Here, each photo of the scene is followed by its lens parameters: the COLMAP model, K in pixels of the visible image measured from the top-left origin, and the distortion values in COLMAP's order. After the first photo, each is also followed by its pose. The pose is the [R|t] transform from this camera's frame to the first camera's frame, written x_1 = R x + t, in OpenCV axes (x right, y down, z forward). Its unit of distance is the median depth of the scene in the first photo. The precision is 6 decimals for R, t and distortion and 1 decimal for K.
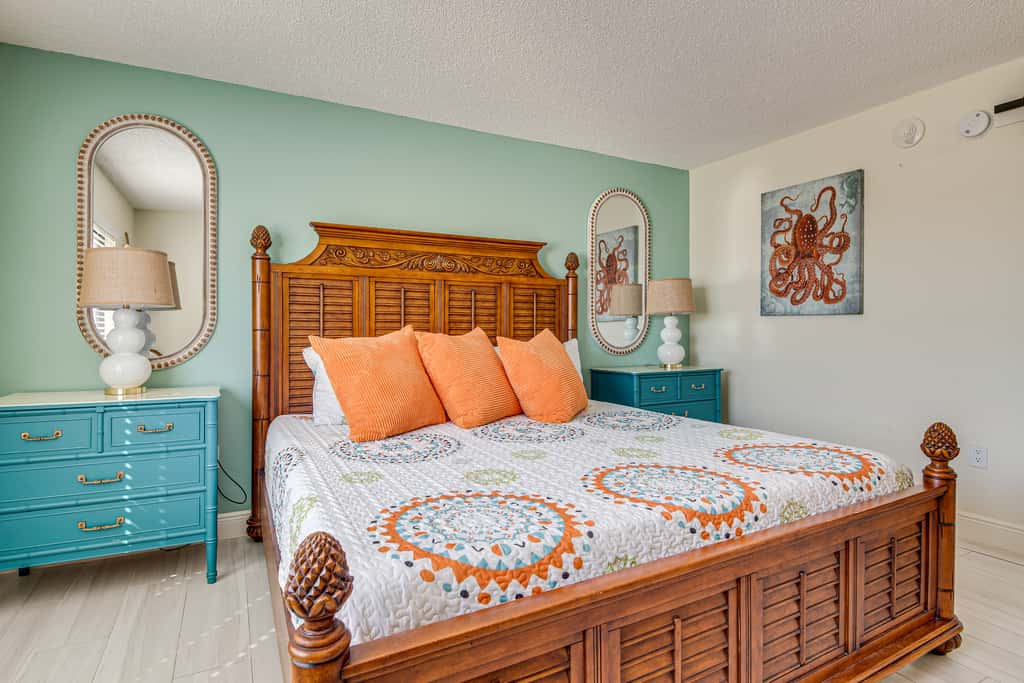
lens RADIAL K [[530.4, 0, 499.1], [0, 530.4, 330.5], [0, 0, 1]] dist [0.013991, -0.027091]
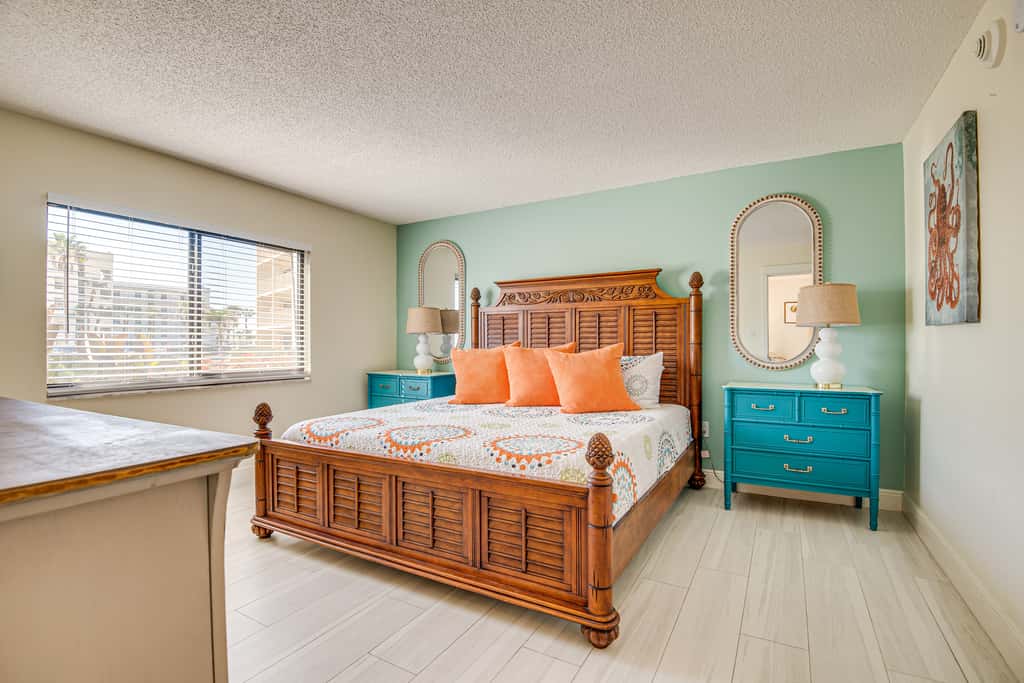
lens RADIAL K [[480.7, 0, 506.3], [0, 480.7, 339.5], [0, 0, 1]] dist [0.001145, -0.016662]
pose [[0.532706, -0.003536, -0.846293, 0.836169], [0.003999, 0.999991, -0.001661, -0.010261], [0.846291, -0.002500, 0.532715, 0.163227]]
